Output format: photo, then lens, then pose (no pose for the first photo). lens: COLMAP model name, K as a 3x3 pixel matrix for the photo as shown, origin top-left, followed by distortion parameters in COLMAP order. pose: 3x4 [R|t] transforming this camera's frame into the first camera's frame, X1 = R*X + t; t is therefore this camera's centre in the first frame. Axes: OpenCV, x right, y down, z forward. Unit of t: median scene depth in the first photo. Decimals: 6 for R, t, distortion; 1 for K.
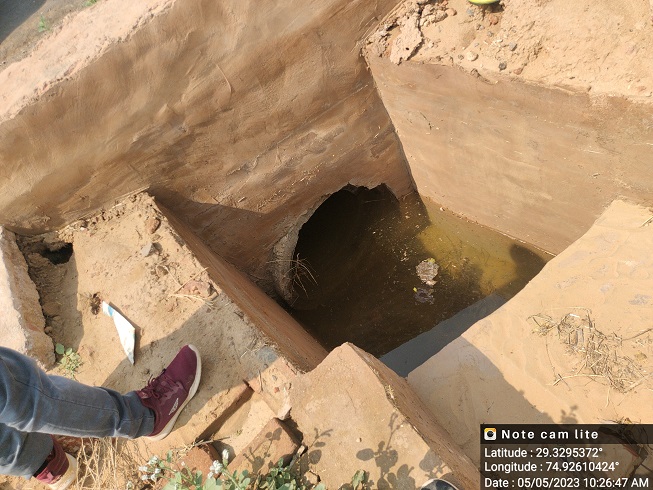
lens RADIAL K [[489.1, 0, 324.0], [0, 489.1, 246.6], [0, 0, 1]] dist [-0.000644, -0.000307]
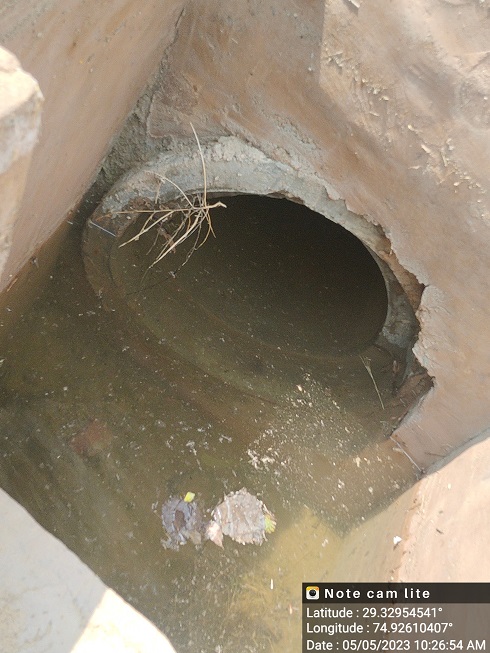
lens RADIAL K [[946.8, 0, 246.3], [0, 946.8, 327.9], [0, 0, 1]] dist [0.110087, 0.000000]
pose [[0.168288, 0.982805, -0.075978, 0.119821], [-0.984088, 0.163050, -0.070603, 0.074460], [-0.057001, 0.086650, 0.994607, 0.249543]]
